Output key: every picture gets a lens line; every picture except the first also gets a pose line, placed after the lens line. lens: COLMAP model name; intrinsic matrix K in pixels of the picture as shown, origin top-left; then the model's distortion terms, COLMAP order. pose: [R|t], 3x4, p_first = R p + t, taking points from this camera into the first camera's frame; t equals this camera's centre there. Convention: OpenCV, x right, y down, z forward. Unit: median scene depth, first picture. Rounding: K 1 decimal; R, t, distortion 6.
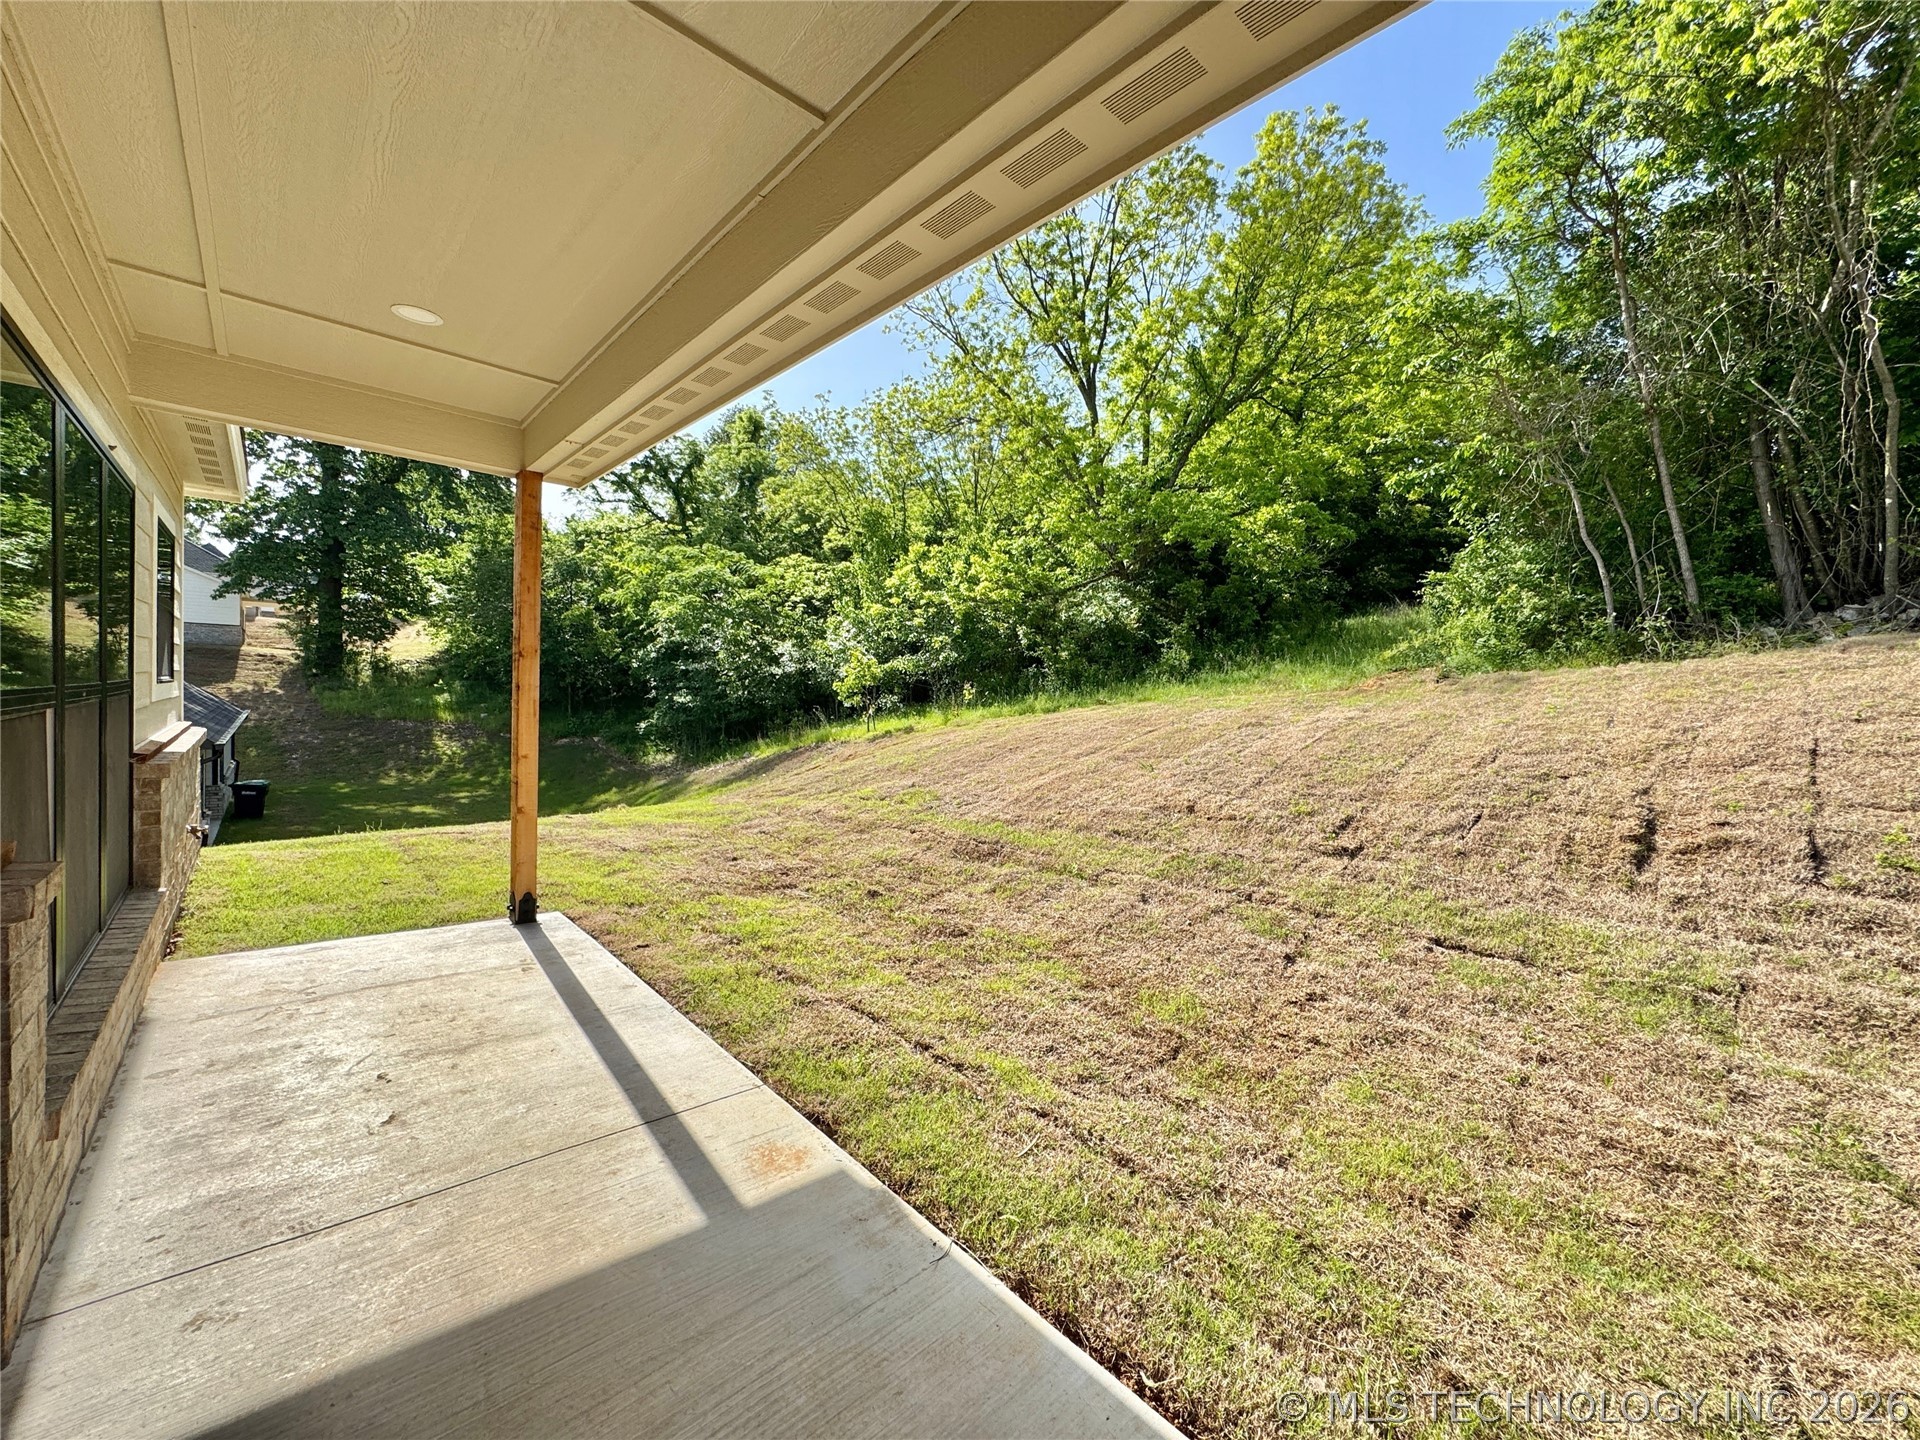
lens RADIAL K [[765.8, 0, 960.7], [0, 765.8, 719.9], [0, 0, 1]] dist [-0.003199, 0.000327]
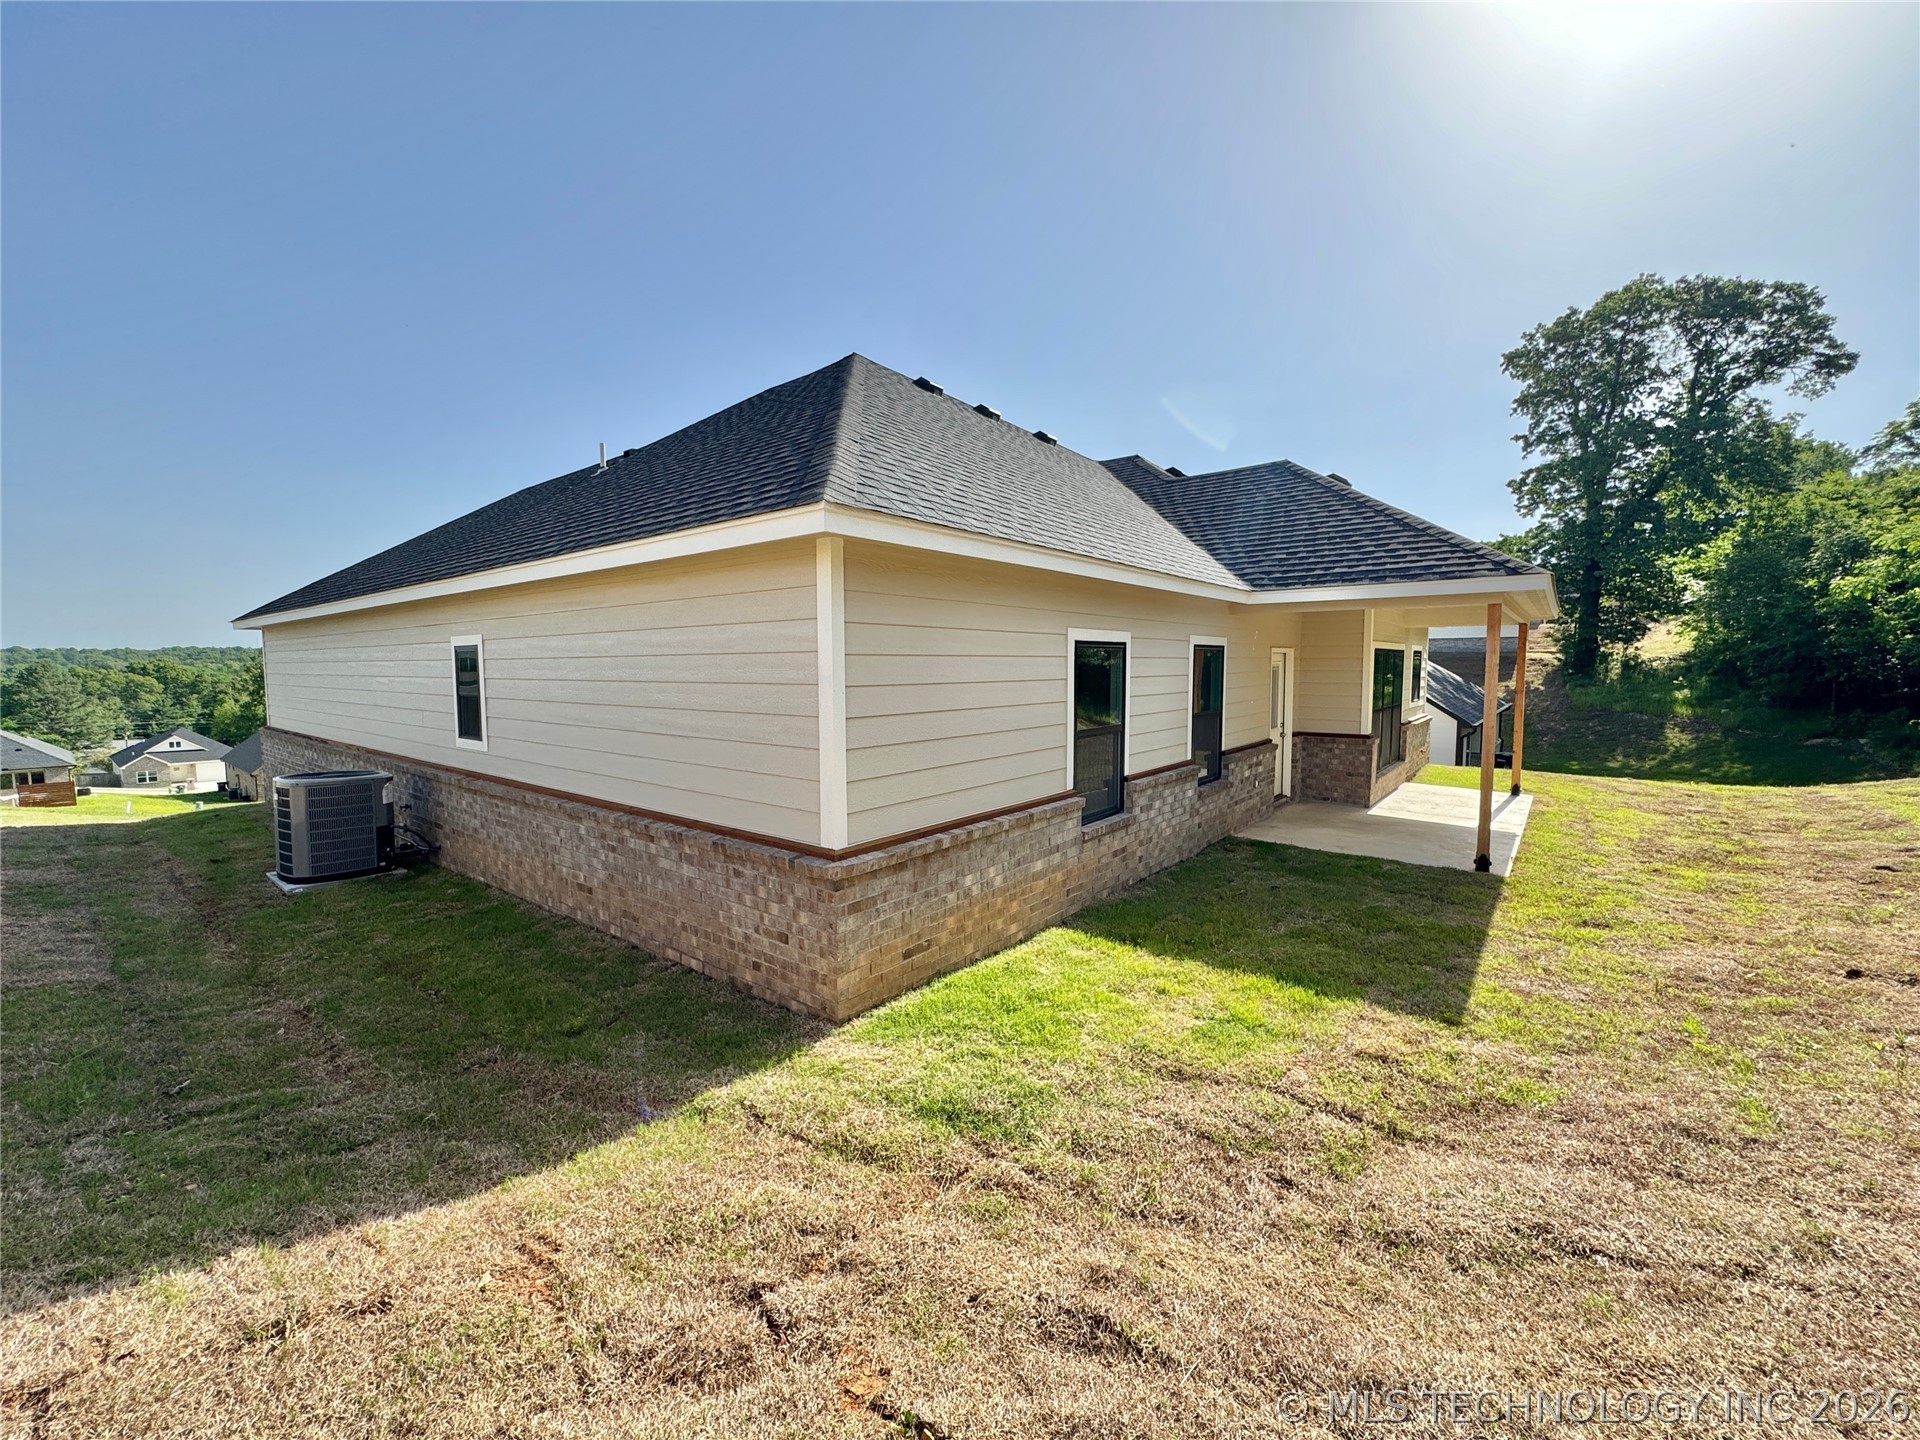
lens RADIAL K [[765.8, 0, 960.7], [0, 765.8, 719.9], [0, 0, 1]] dist [-0.003199, 0.000327]
pose [[0.158274, 0.036848, -0.986707, 0.193613], [-0.022640, 0.999176, 0.033682, -0.004695], [0.987136, 0.017008, 0.158978, -0.143909]]
